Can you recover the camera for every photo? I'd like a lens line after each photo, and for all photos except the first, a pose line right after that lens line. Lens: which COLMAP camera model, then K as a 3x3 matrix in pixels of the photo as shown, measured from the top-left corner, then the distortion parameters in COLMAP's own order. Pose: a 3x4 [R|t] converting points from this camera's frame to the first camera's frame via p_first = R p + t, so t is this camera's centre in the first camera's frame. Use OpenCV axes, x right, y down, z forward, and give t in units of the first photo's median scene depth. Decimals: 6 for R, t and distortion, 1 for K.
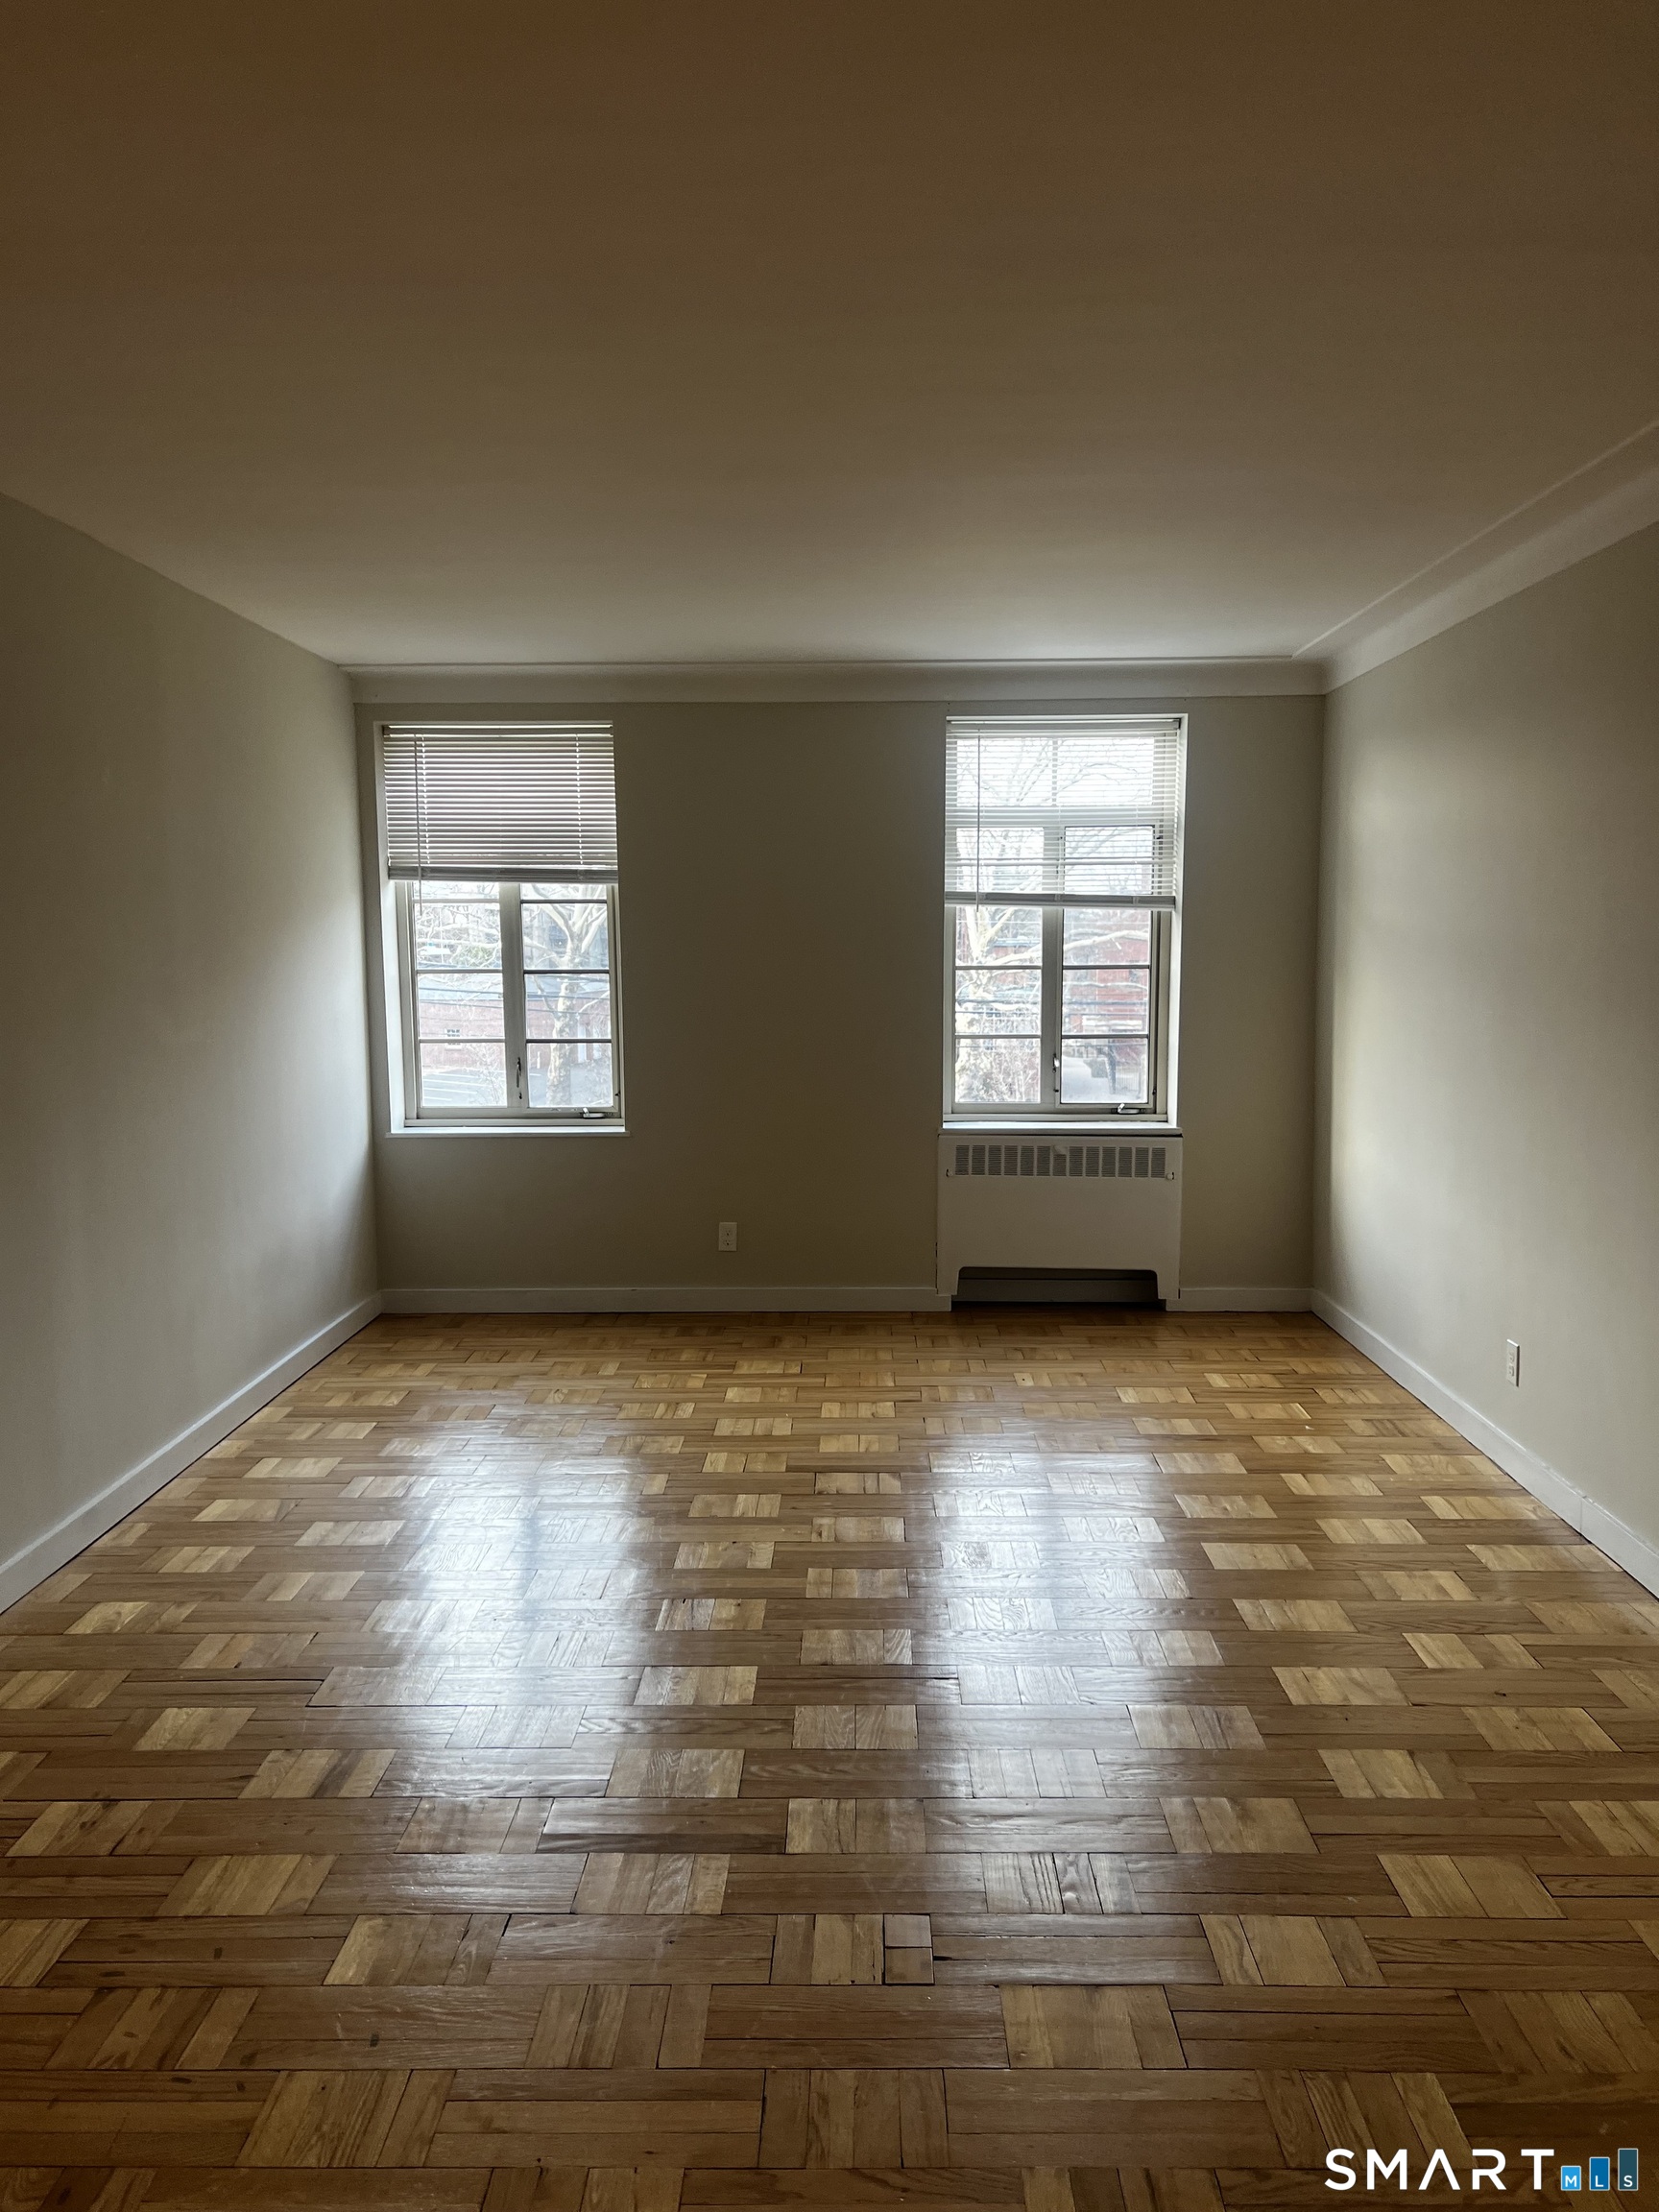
lens RADIAL K [[1668.8, 0, 852.5], [0, 1668.8, 1136.8], [0, 0, 1]] dist [0.073093, -0.076827]
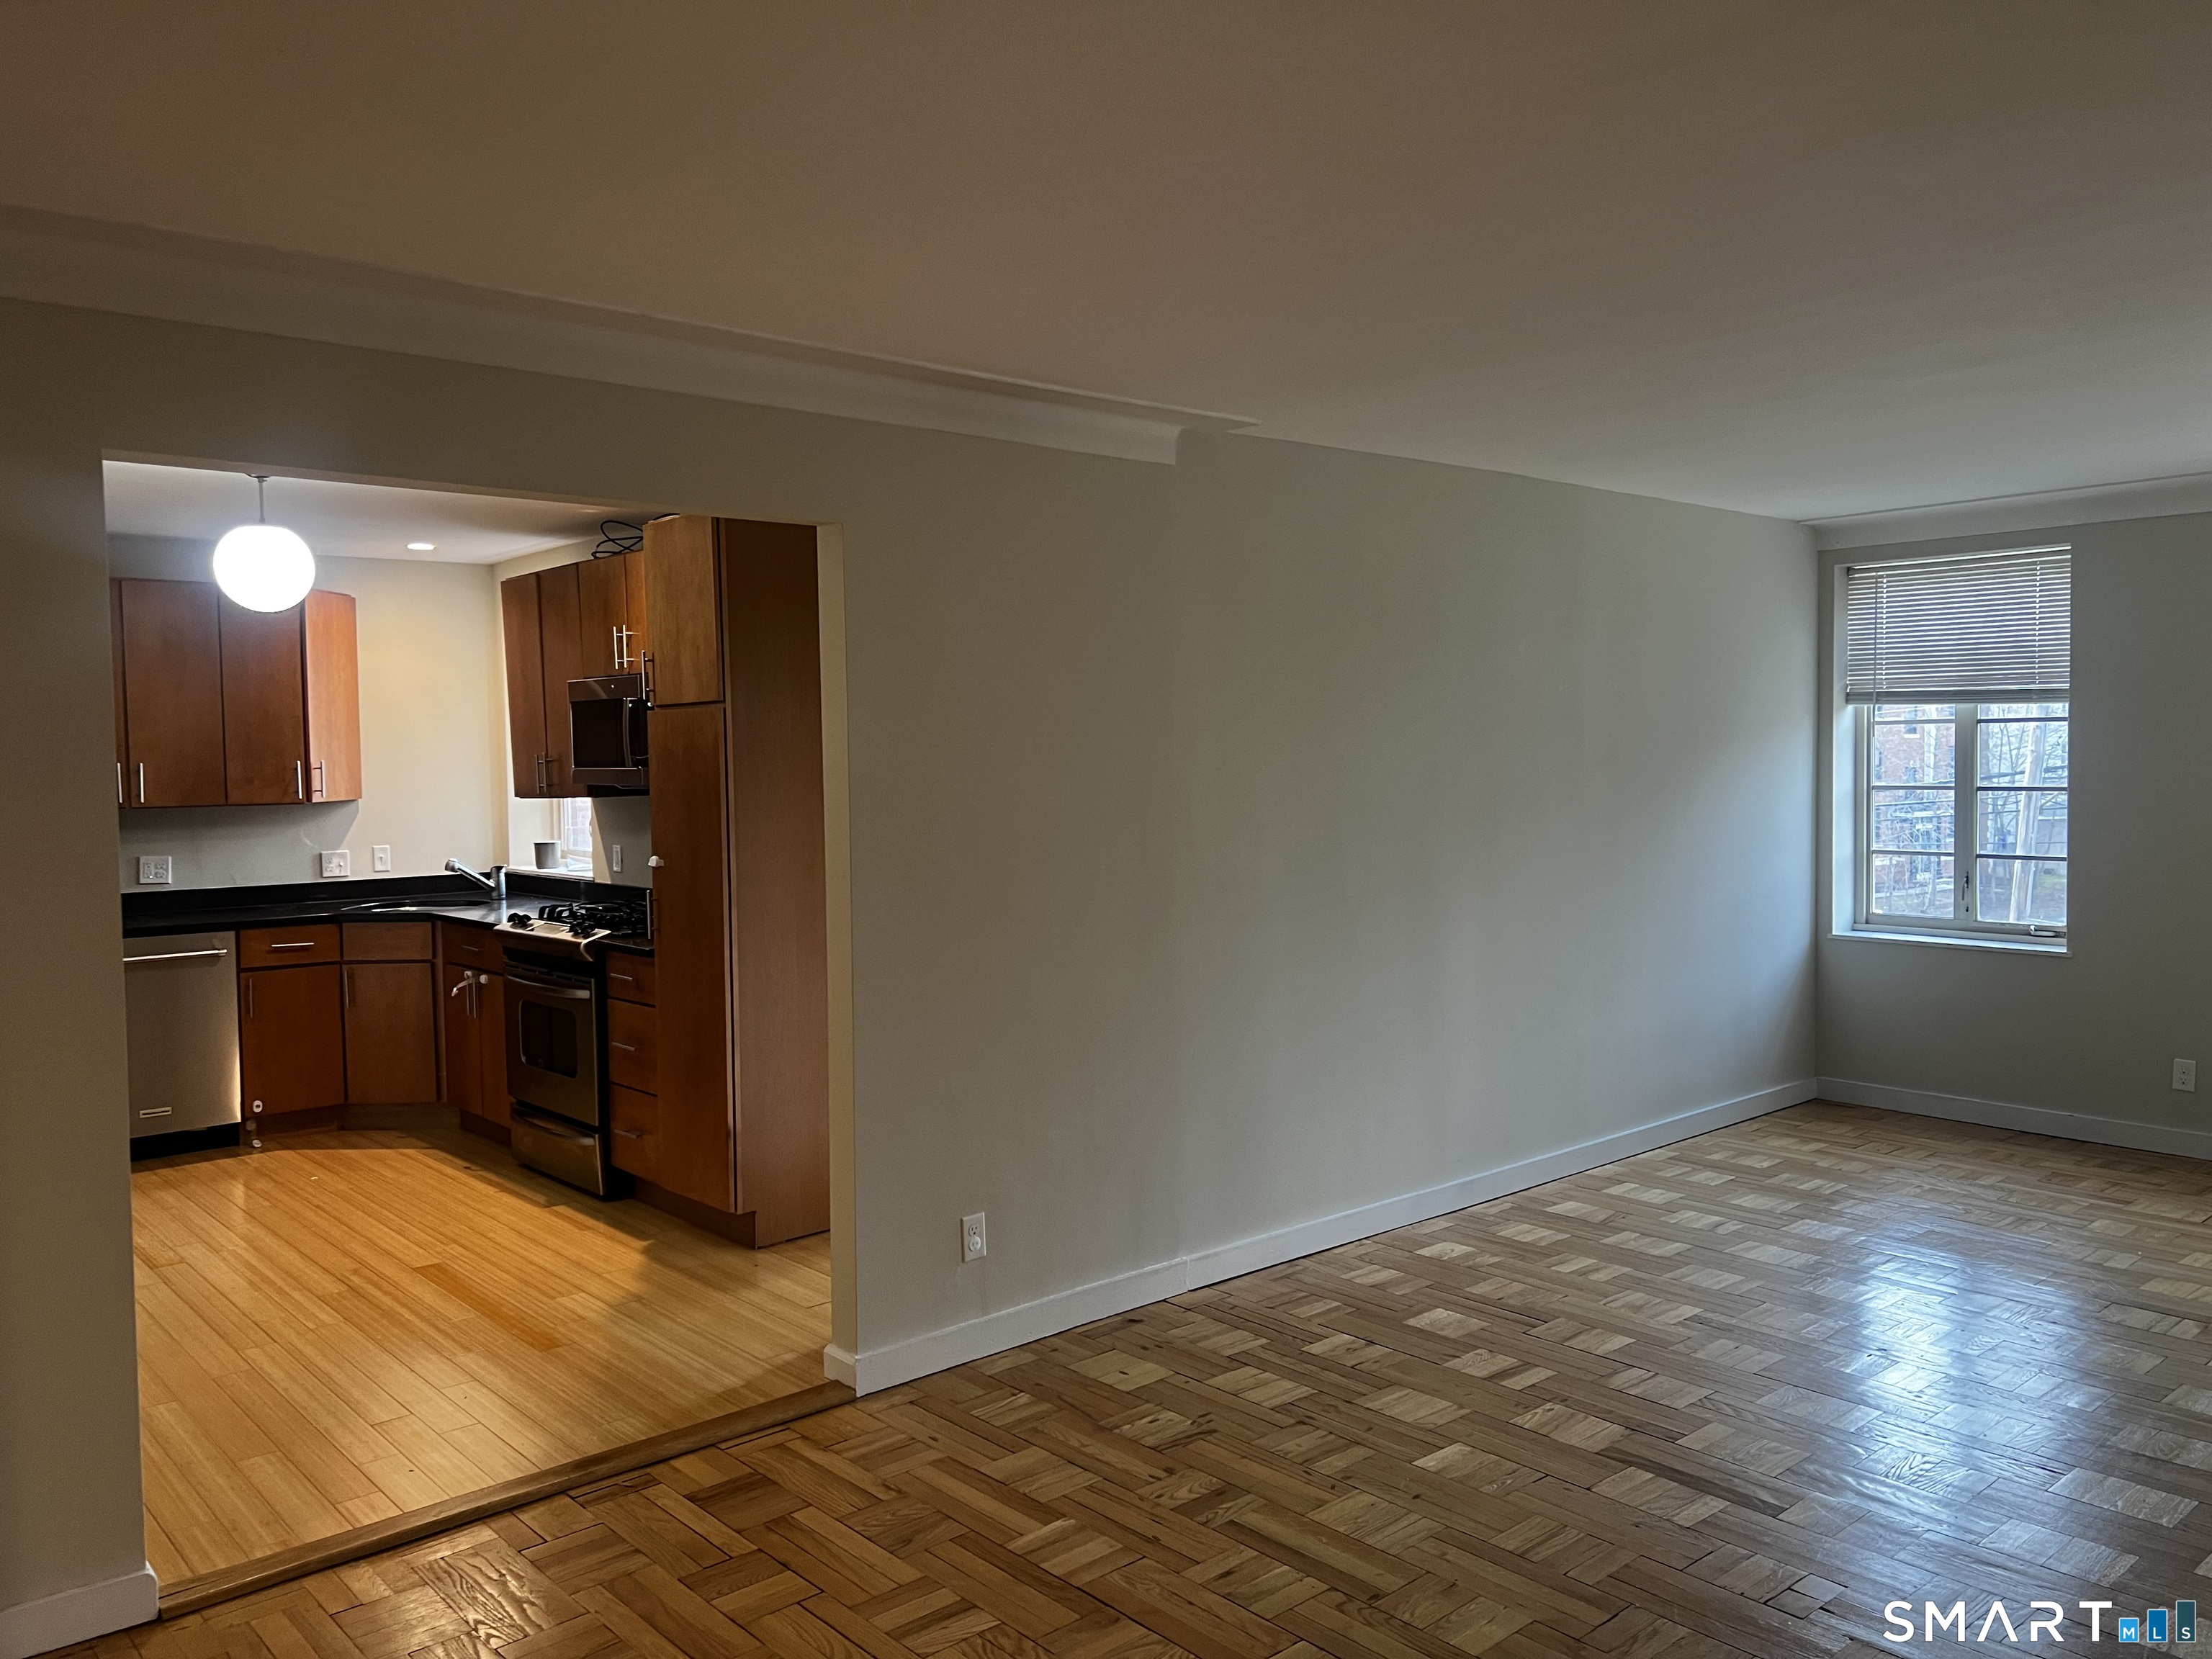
lens RADIAL K [[1668.8, 0, 1089.8], [0, 1668.8, 822.7], [0, 0, 1]] dist [0.073093, -0.076827]
pose [[0.666008, 0.031186, -0.745292, 0.227984], [-0.082326, 0.996095, -0.031888, 0.000393], [0.741388, 0.082594, 0.665975, -0.100243]]
